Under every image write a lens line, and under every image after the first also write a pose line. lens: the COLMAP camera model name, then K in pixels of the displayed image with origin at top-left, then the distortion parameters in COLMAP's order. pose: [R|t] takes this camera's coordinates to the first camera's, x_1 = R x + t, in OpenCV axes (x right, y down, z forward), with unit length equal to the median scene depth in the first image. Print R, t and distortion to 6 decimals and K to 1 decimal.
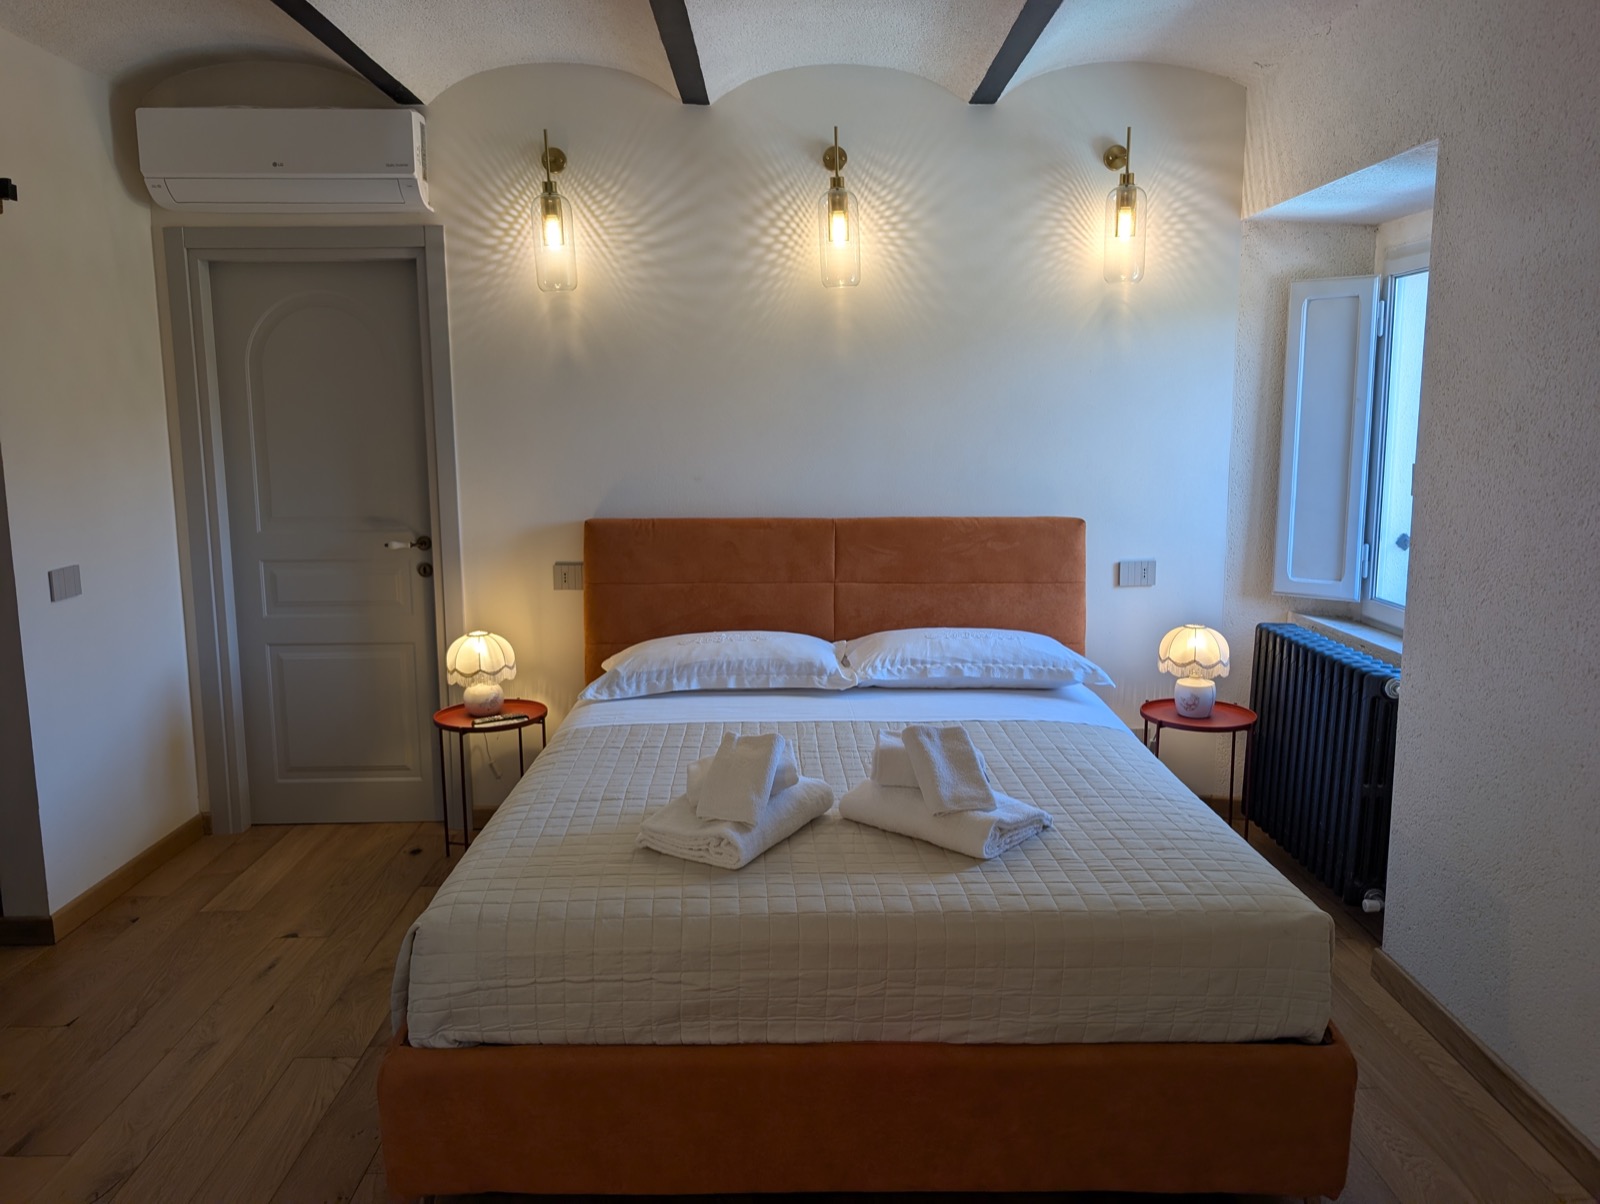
lens RADIAL K [[1138.3, 0, 793.8], [0, 1138.3, 566.5], [0, 0, 1]] dist [0.091364, -0.203754]
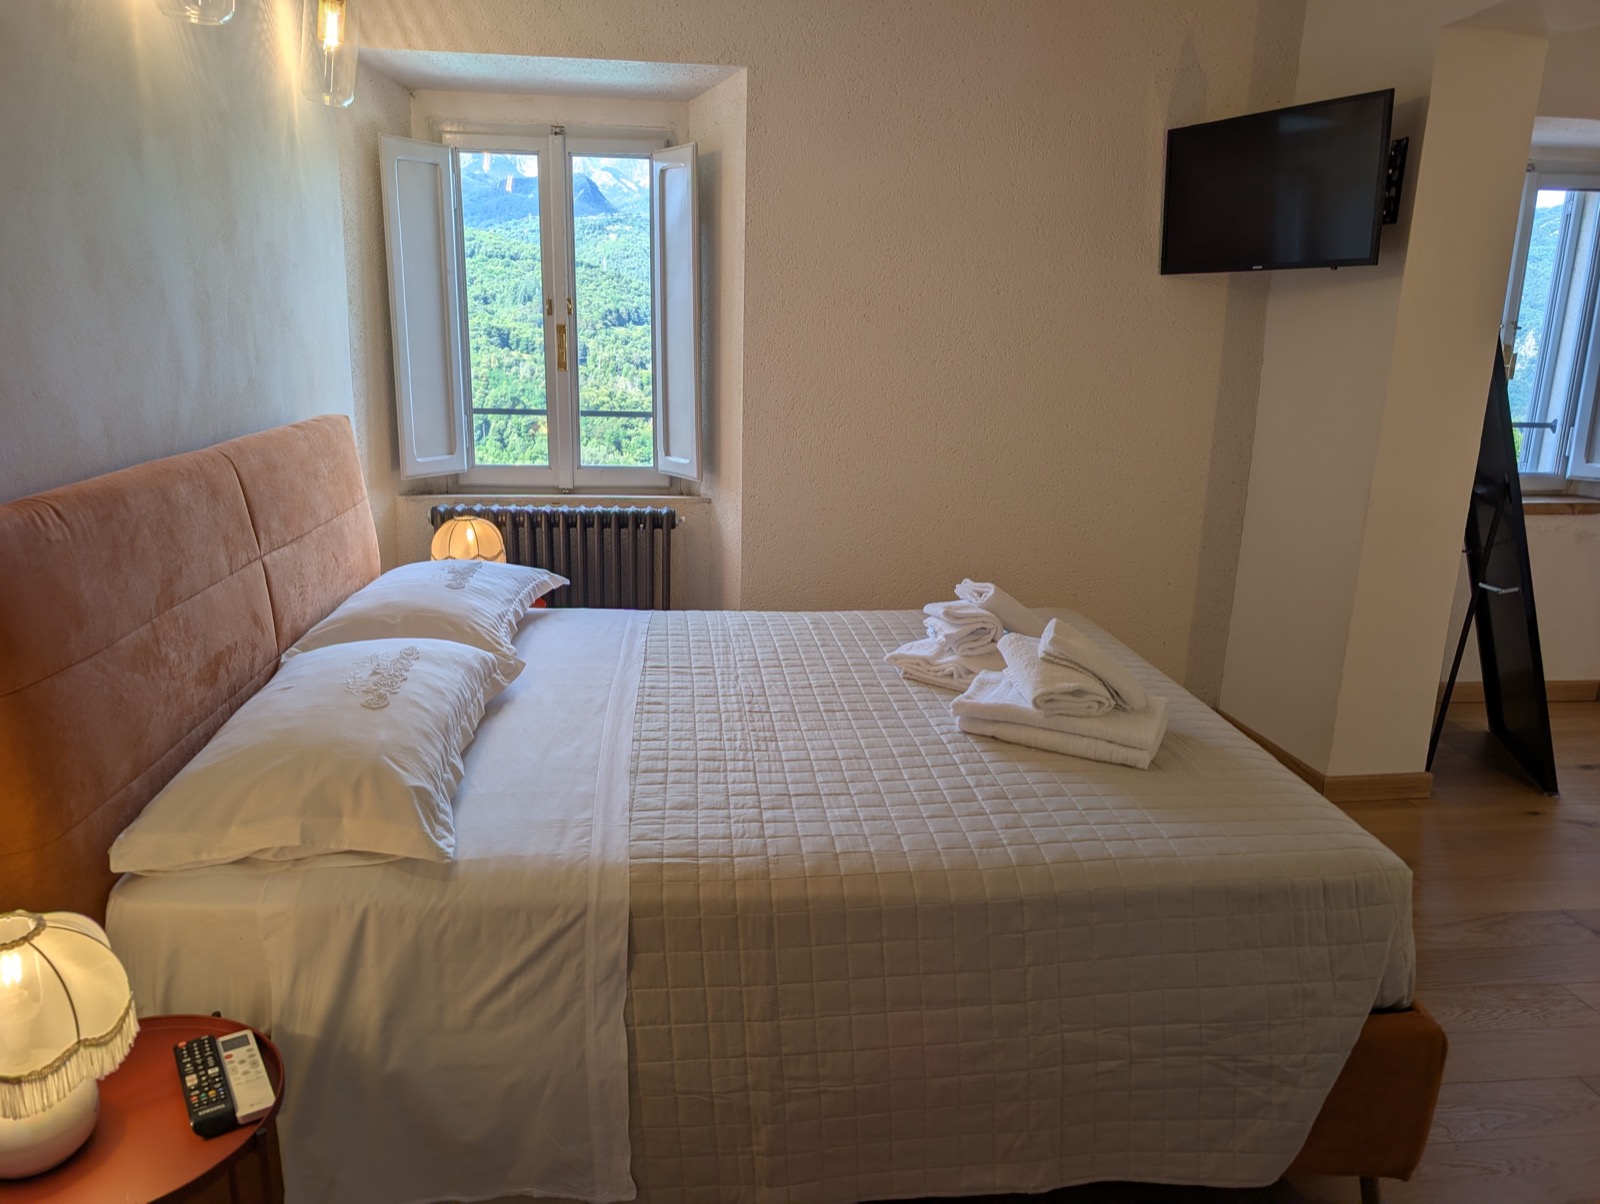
lens RADIAL K [[1138.3, 0, 793.8], [0, 1138.3, 566.5], [0, 0, 1]] dist [0.091364, -0.203754]
pose [[-0.091752, -0.230538, 0.968728, -0.574400], [0.113629, 0.964053, 0.240188, -0.103869], [-0.989278, 0.132113, -0.062258, 0.799891]]
